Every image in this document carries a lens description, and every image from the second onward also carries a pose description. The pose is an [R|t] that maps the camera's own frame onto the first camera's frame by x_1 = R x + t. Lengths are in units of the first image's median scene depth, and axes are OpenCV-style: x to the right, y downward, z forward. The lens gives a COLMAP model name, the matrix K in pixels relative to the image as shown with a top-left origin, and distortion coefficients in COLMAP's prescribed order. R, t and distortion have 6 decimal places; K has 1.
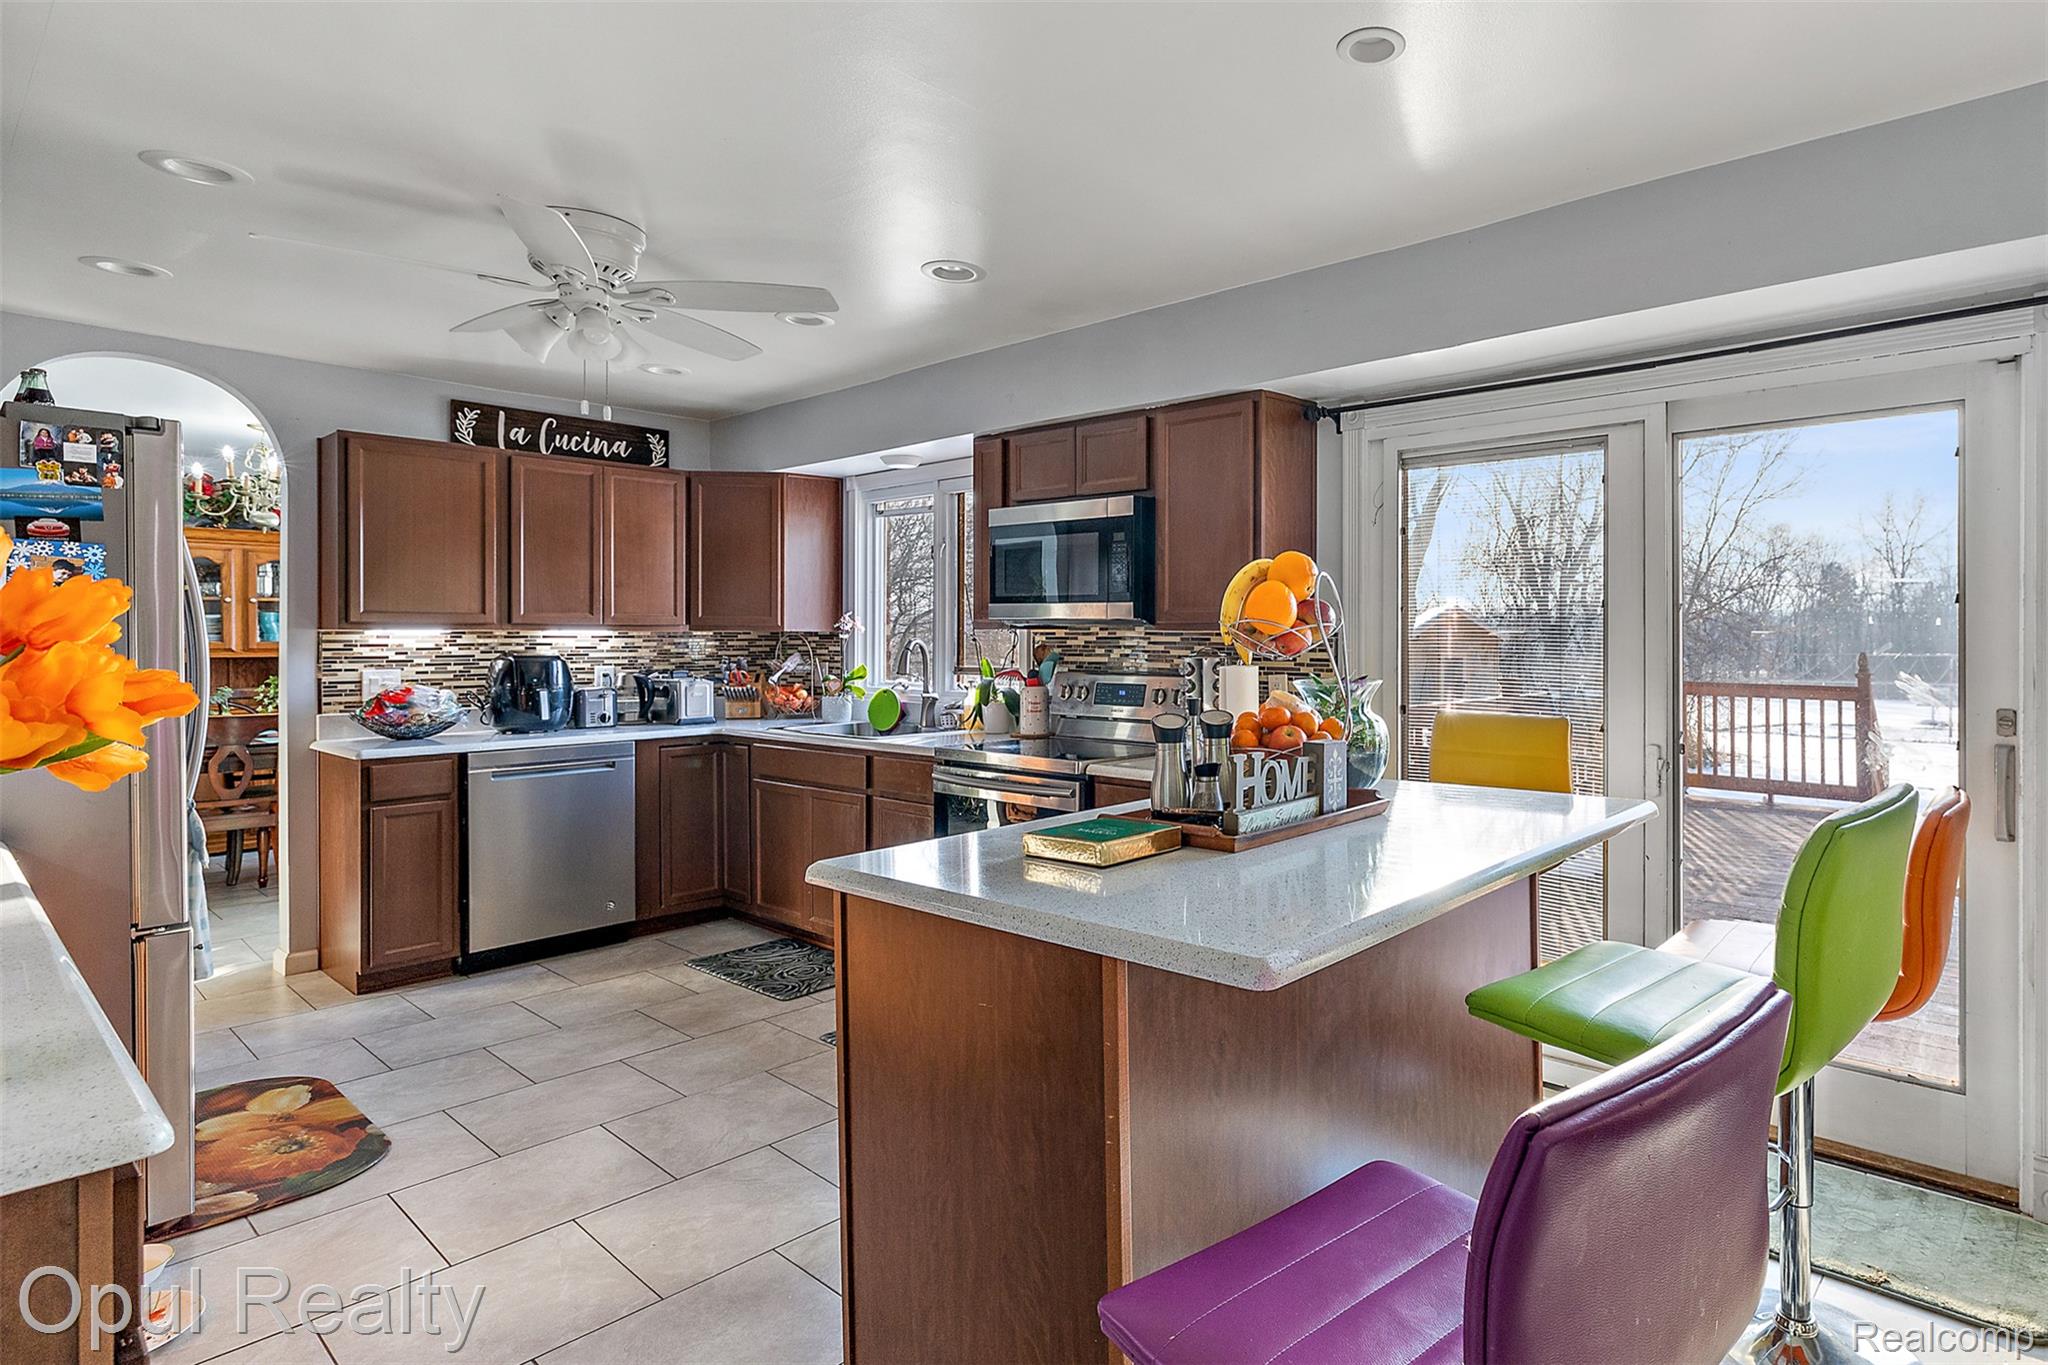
lens RADIAL K [[881.2, 0, 1148.5], [0, 881.2, 642.8], [0, 0, 1]] dist [0.002485, 0.000112]
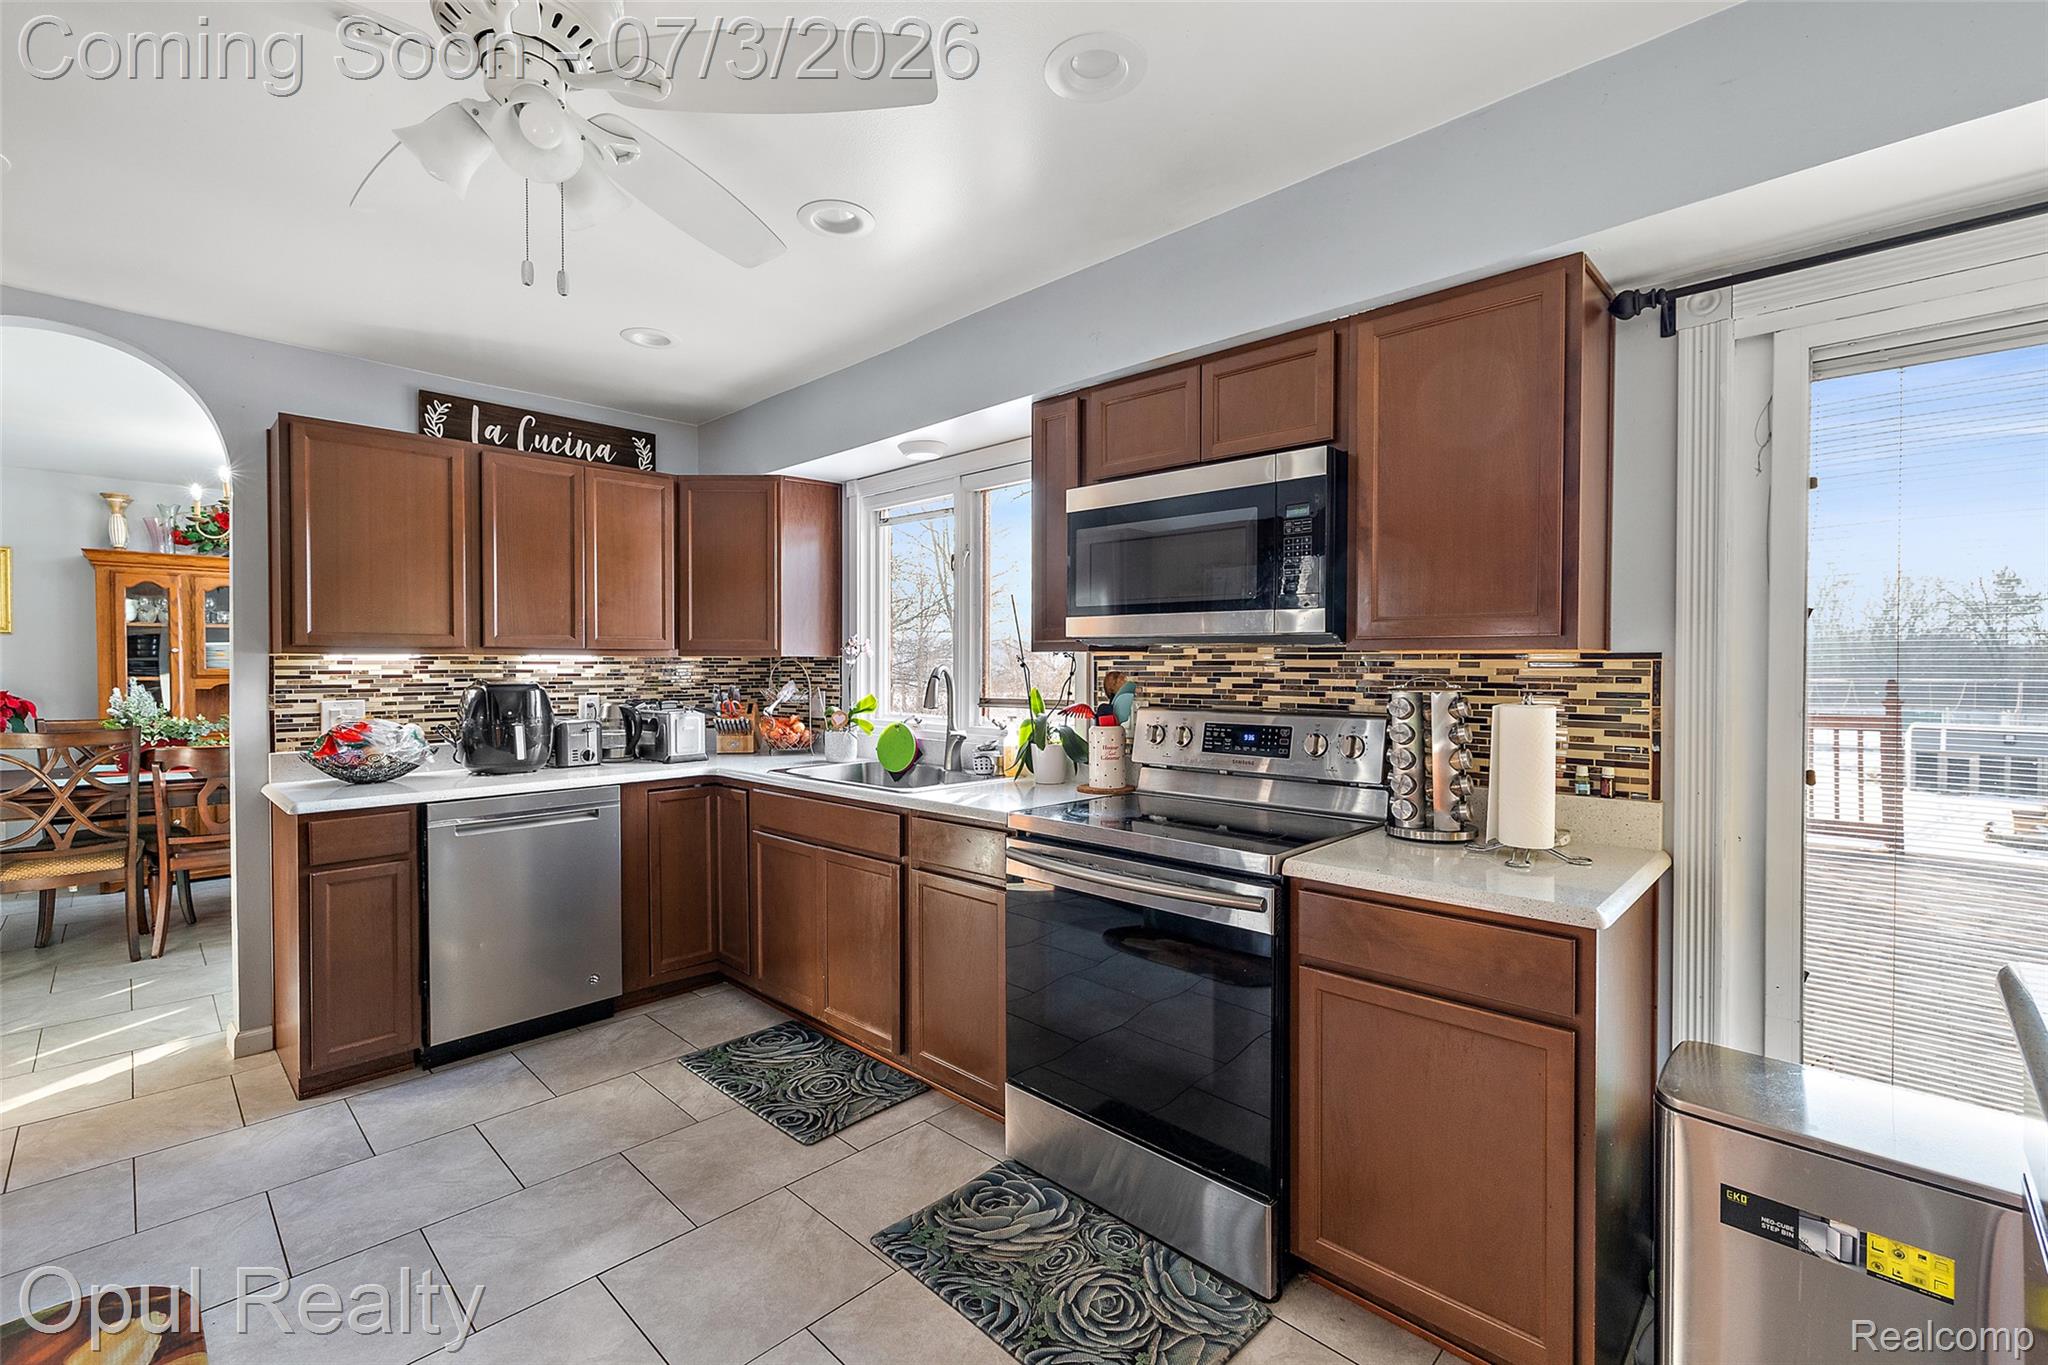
lens RADIAL K [[881.2, 0, 1016.2], [0, 881.2, 679.3], [0, 0, 1]] dist [0.002485, 0.000112]
pose [[0.994061, 0.001029, -0.108822, -0.119654], [0.000200, 0.999936, 0.011281, 0.000209], [0.108827, -0.011236, 0.993997, 0.214134]]
